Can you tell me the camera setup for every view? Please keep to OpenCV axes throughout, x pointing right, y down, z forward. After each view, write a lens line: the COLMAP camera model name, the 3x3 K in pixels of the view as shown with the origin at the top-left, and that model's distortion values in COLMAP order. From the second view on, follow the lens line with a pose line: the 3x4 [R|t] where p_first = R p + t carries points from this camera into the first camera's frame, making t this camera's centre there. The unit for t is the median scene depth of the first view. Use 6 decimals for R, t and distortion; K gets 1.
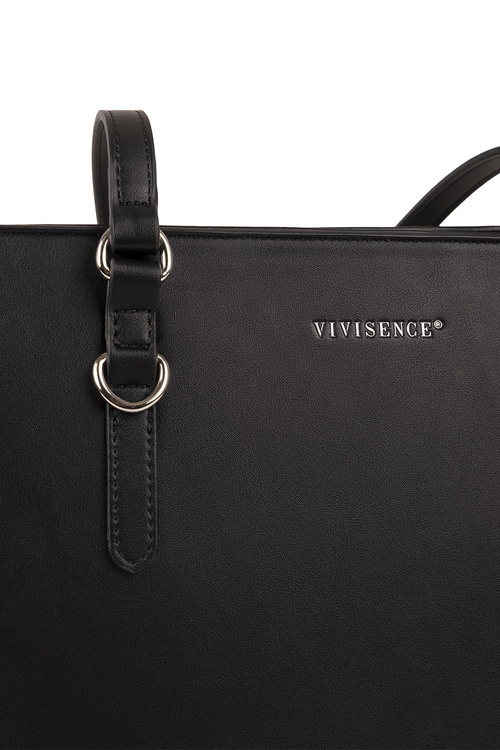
lens RADIAL K [[1135.2, 0, 250.0], [0, 1135.2, 375.0], [0, 0, 1]] dist [0.015251, -0.004479]
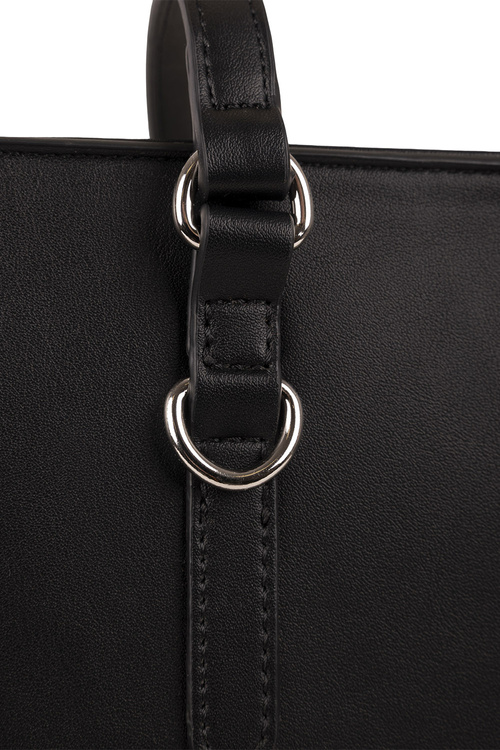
lens RADIAL K [[1024.9, 0, 302.8], [0, 1024.9, 375.5], [0, 0, 1]] dist [-0.002307, -0.061746]
pose [[0.999712, 0.023399, -0.005412, -0.069221], [-0.022868, 0.996273, 0.083170, -0.063101], [0.007338, -0.083022, 0.996521, 0.508763]]
